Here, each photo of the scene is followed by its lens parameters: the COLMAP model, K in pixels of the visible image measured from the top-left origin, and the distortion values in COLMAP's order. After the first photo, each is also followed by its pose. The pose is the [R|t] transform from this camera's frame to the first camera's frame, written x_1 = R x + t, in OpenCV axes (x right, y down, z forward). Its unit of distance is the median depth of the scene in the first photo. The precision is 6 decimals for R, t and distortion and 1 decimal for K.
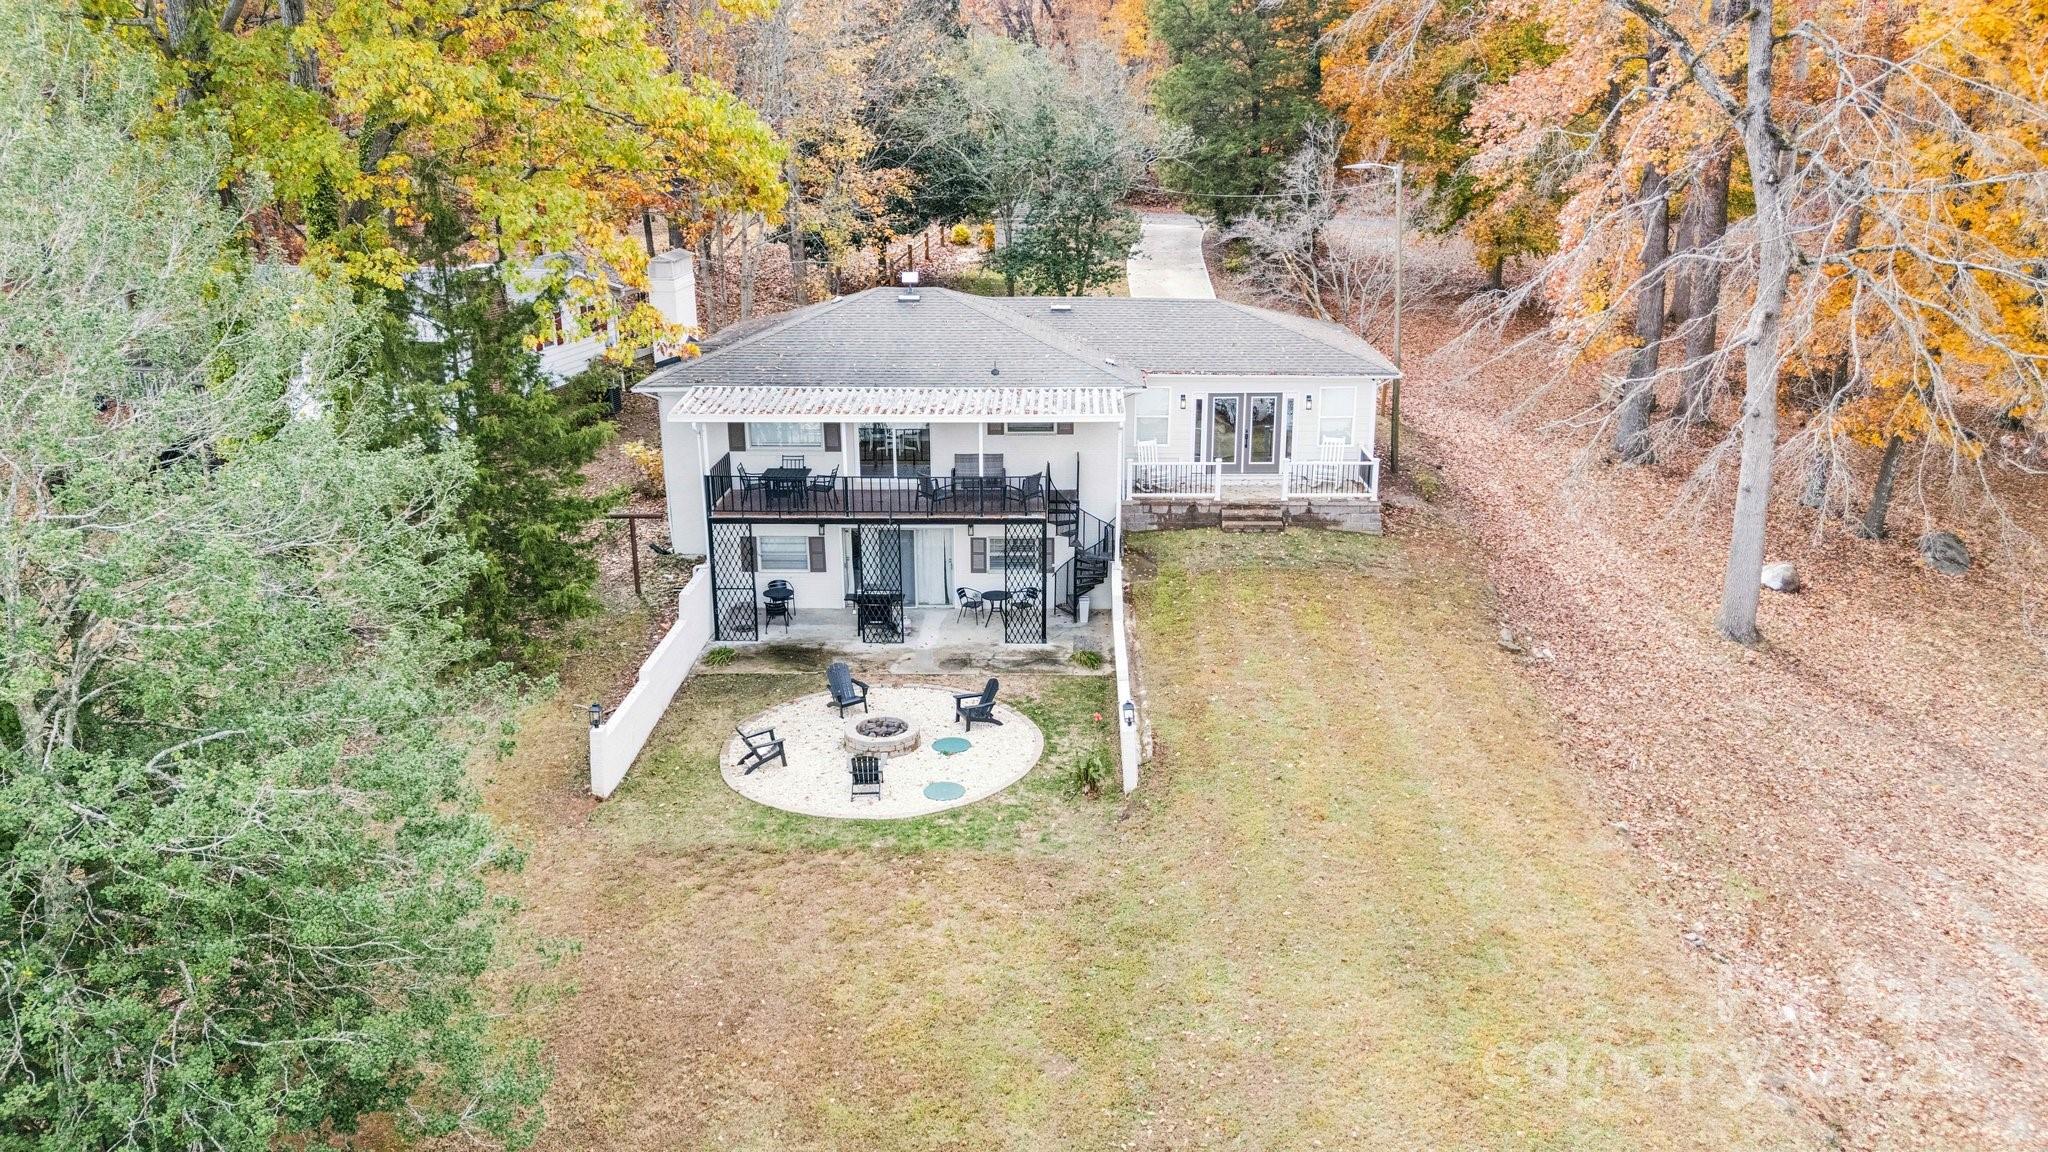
lens RADIAL K [[1544.6, 0, 1024.0], [0, 1544.6, 579.5], [0, 0, 1]] dist [0.005038, -0.005051]
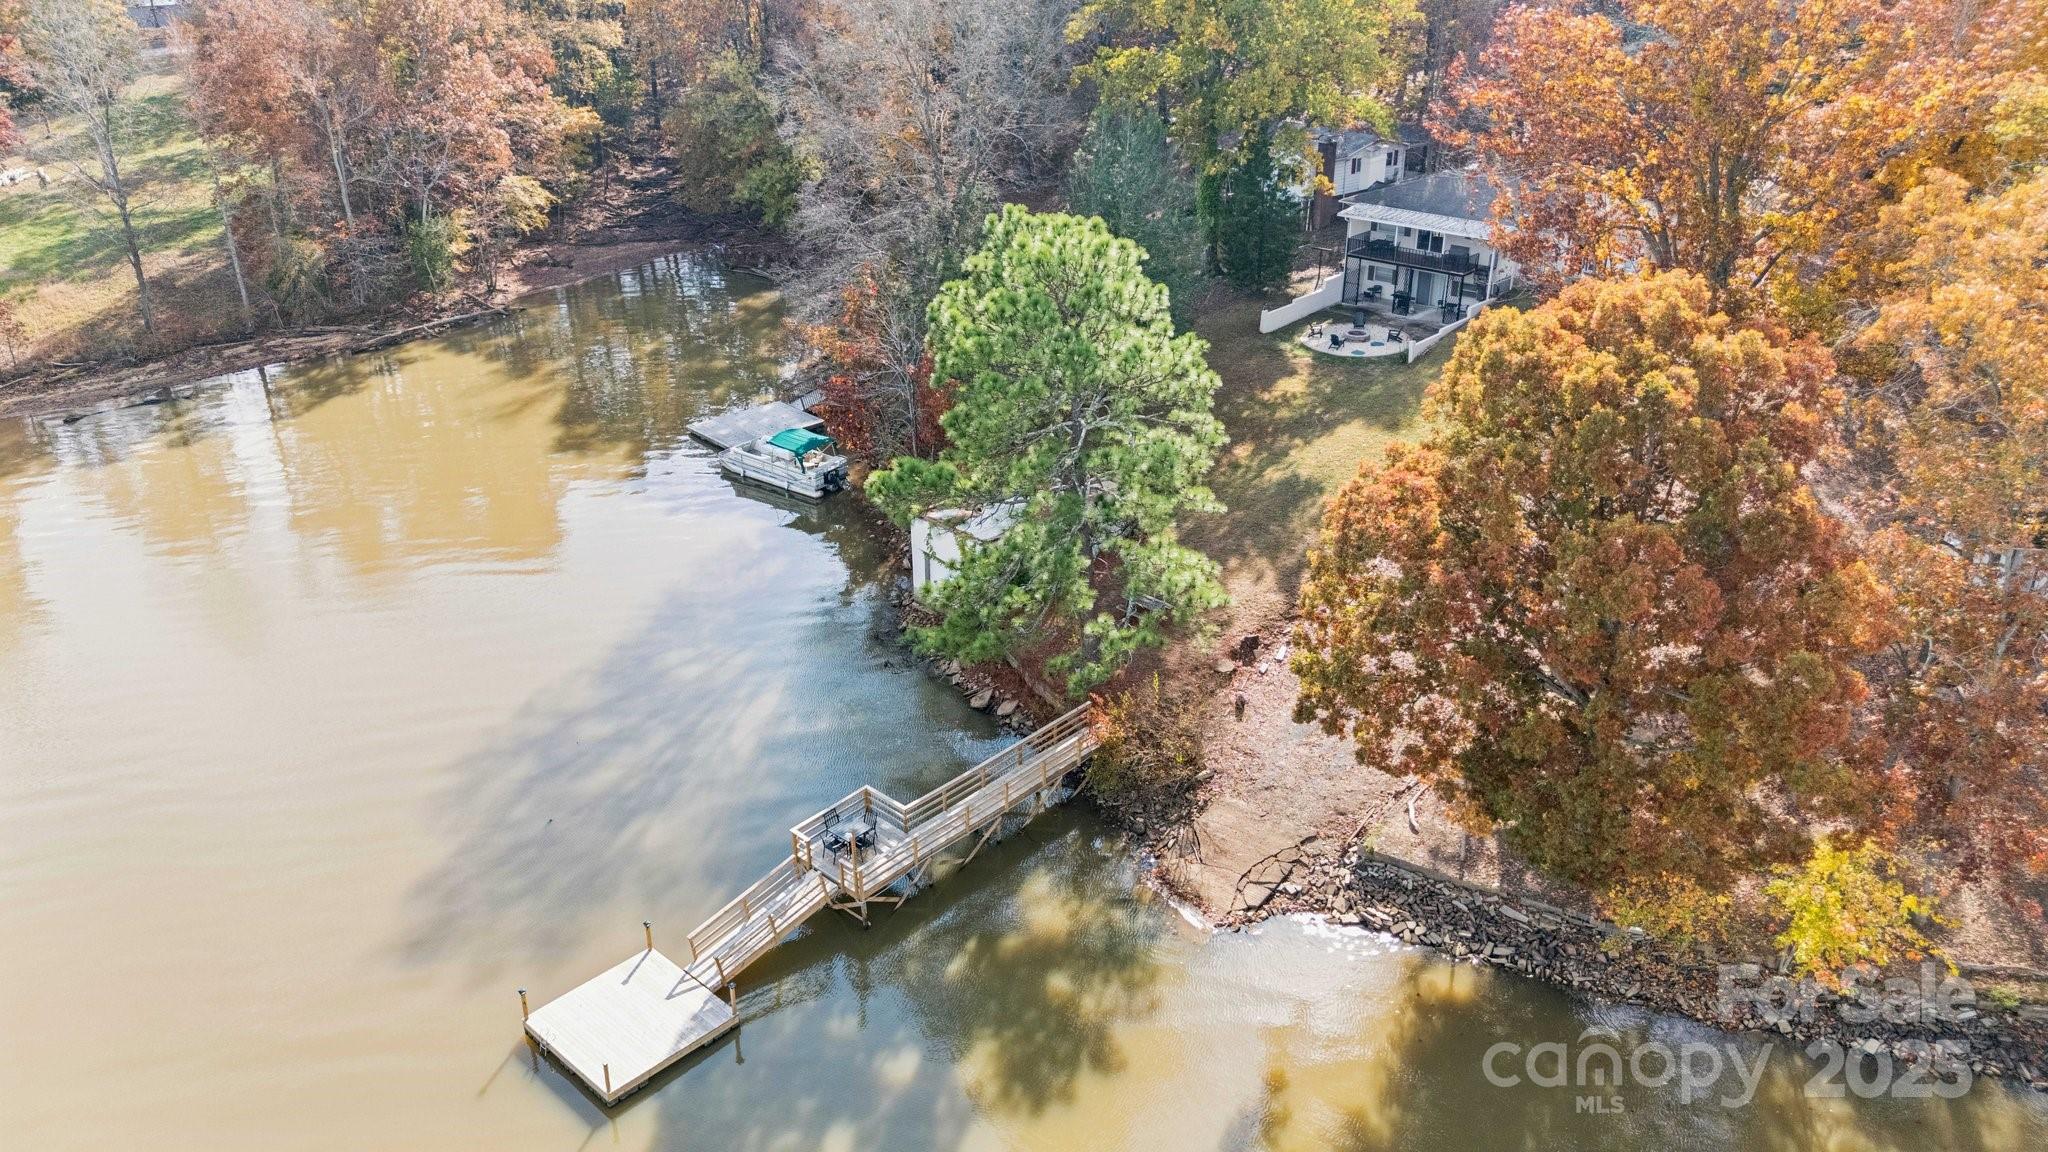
lens RADIAL K [[1544.6, 0, 1026.0], [0, 1544.6, 566.6], [0, 0, 1]] dist [0.005038, -0.005051]
pose [[0.754516, 0.293628, -0.586931, 1.076485], [-0.200702, 0.954718, 0.219616, 0.000884], [0.624840, -0.047905, 0.779282, -1.409890]]
